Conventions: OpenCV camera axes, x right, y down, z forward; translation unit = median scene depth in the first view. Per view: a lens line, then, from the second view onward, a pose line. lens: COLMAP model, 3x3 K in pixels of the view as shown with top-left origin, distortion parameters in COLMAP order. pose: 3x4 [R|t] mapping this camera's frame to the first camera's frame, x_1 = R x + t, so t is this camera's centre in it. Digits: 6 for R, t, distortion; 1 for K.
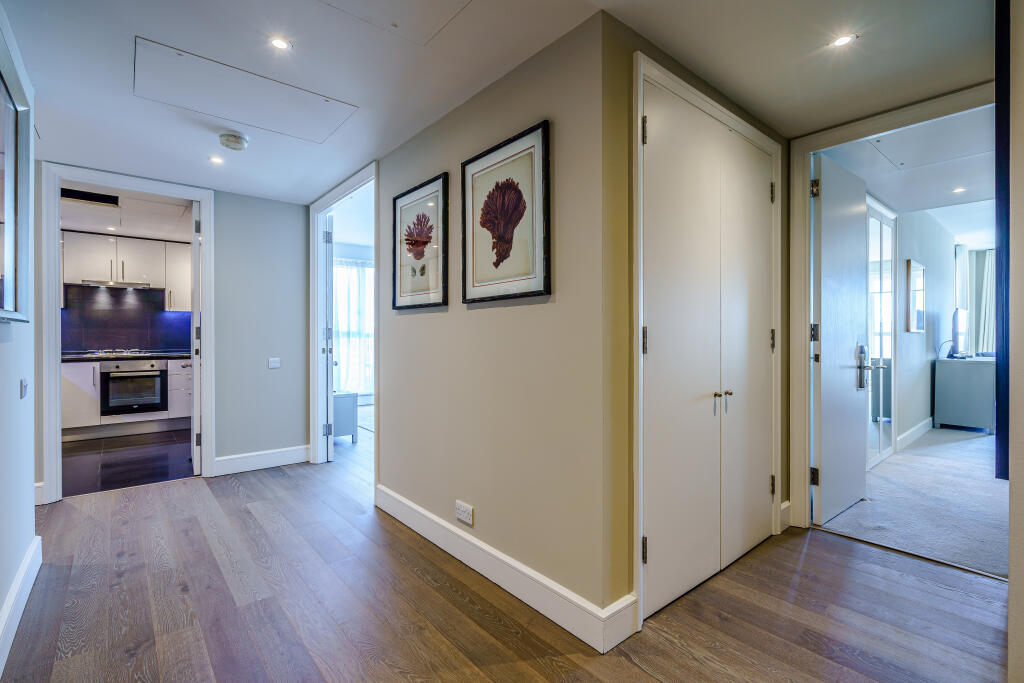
lens RADIAL K [[466.2, 0, 512.5], [0, 466.2, 341.5], [0, 0, 1]] dist [-0.002686, 0.001002]
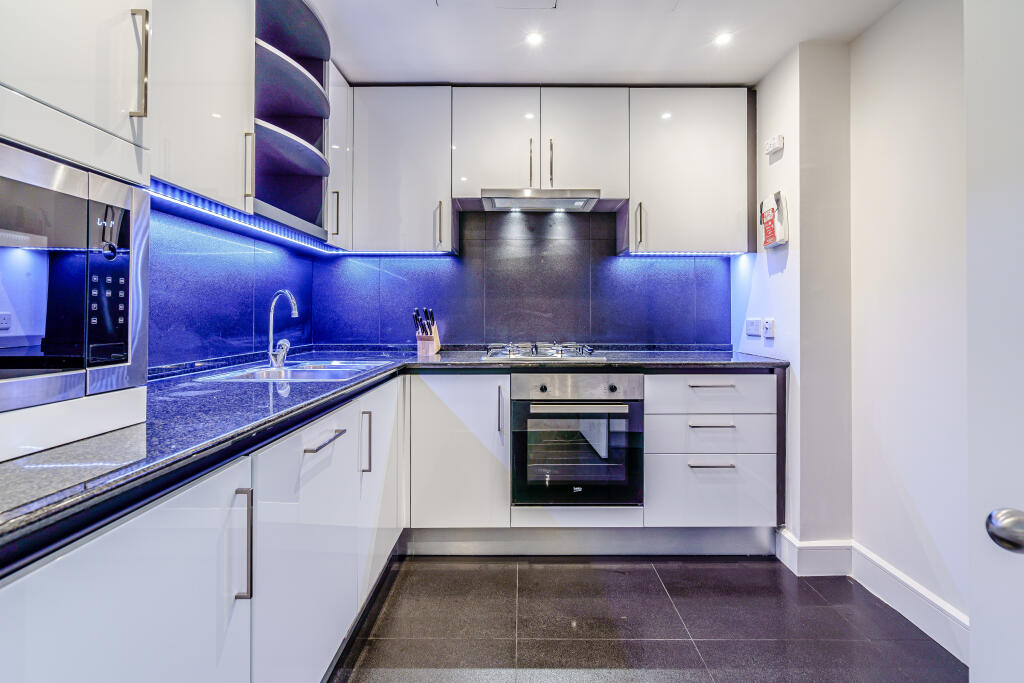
lens RADIAL K [[466.2, 0, 511.0], [0, 466.2, 338.3], [0, 0, 1]] dist [-0.002686, 0.001002]
pose [[0.771134, 0.002306, -0.636668, -0.591456], [-0.008833, 0.999936, -0.007076, 0.013803], [0.636611, 0.011080, 0.771105, 0.646647]]
